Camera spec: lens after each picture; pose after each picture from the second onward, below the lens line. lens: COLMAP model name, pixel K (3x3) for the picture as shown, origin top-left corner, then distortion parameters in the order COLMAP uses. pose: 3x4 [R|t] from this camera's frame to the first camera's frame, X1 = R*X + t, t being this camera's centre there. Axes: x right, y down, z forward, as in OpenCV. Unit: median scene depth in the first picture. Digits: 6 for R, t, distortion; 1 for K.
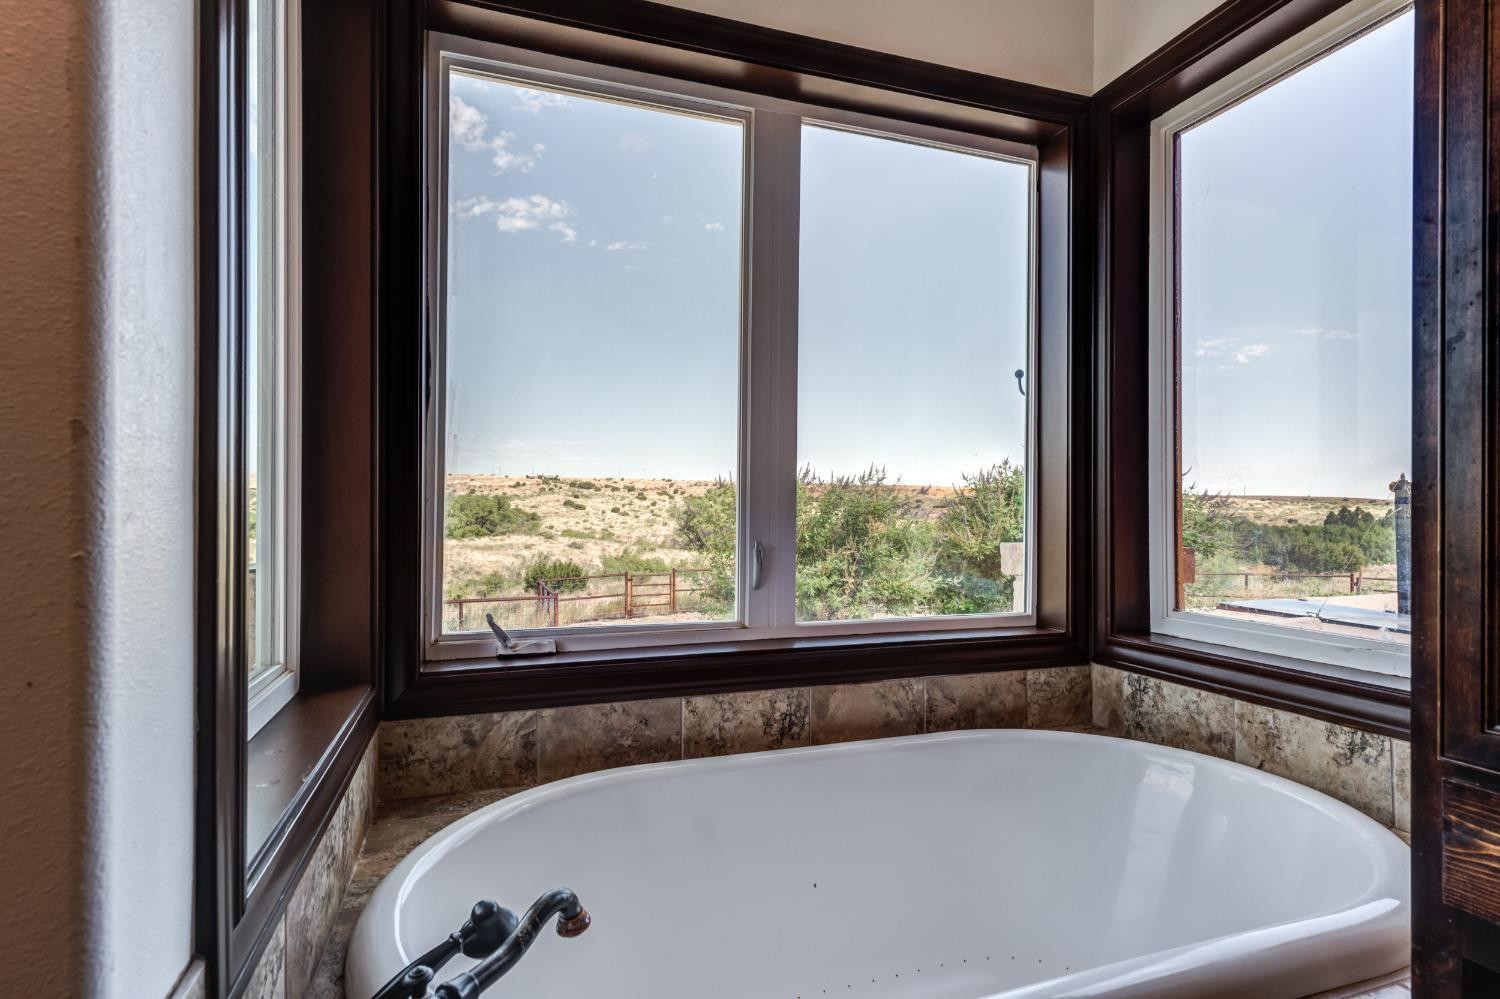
lens RADIAL K [[767.4, 0, 753.9], [0, 767.4, 500.5], [0, 0, 1]] dist [-0.000941, -0.000199]
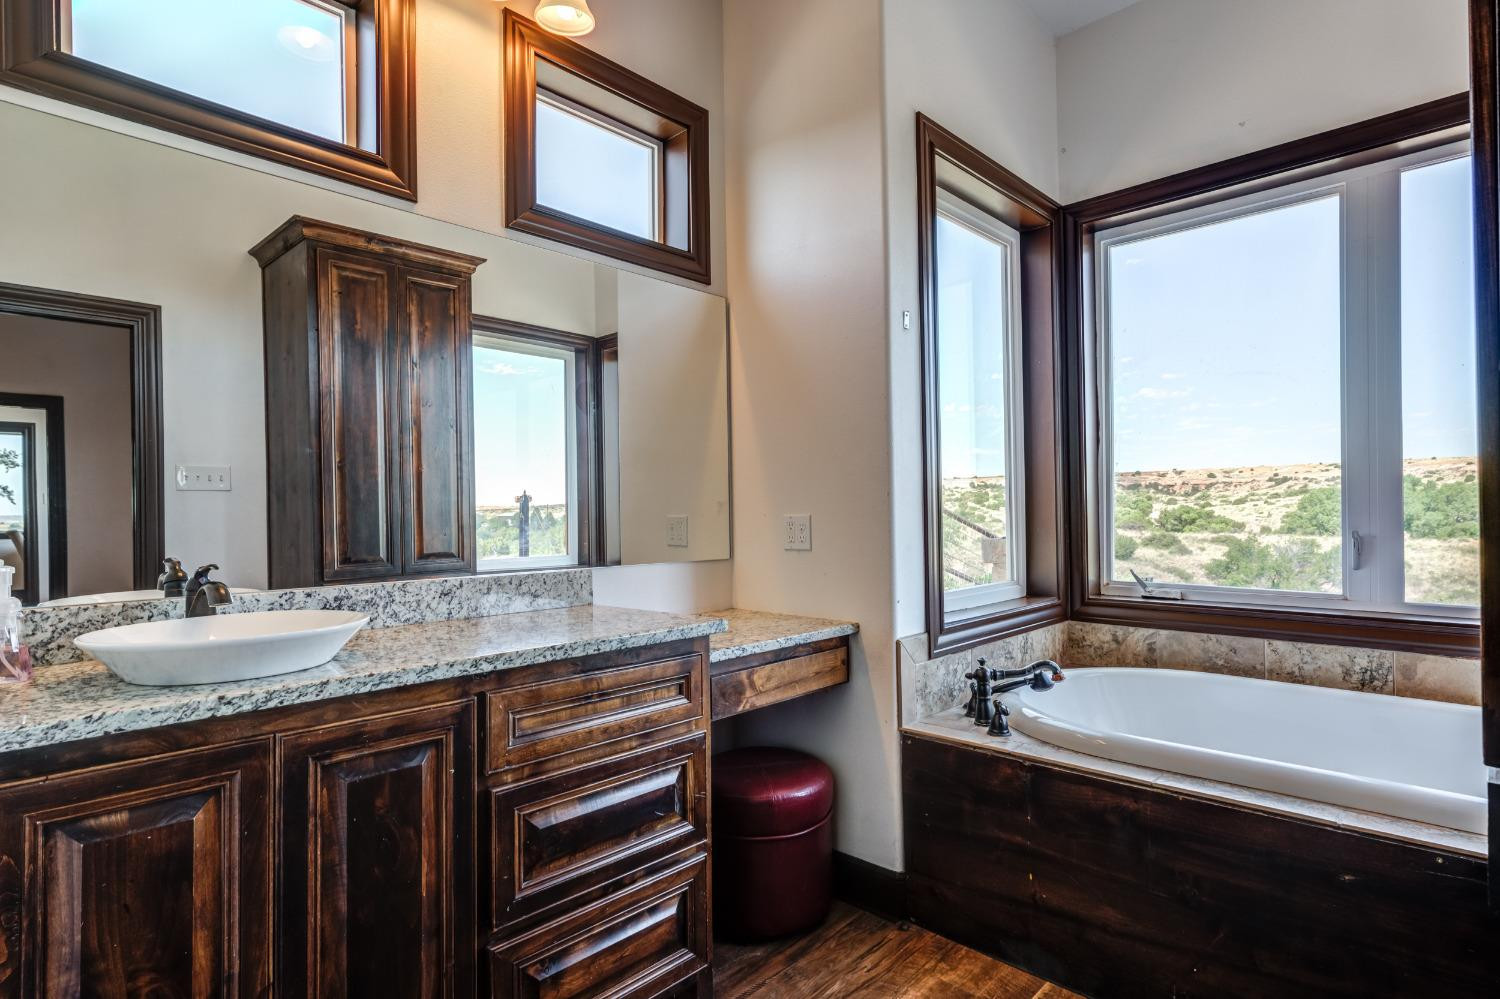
lens RADIAL K [[767.4, 0, 751.8], [0, 767.4, 502.6], [0, 0, 1]] dist [-0.000941, -0.000199]
pose [[0.450090, -0.013240, -0.892885, 0.743972], [0.021614, 0.999759, -0.003929, -0.009597], [0.892721, -0.017531, 0.450268, -0.471870]]
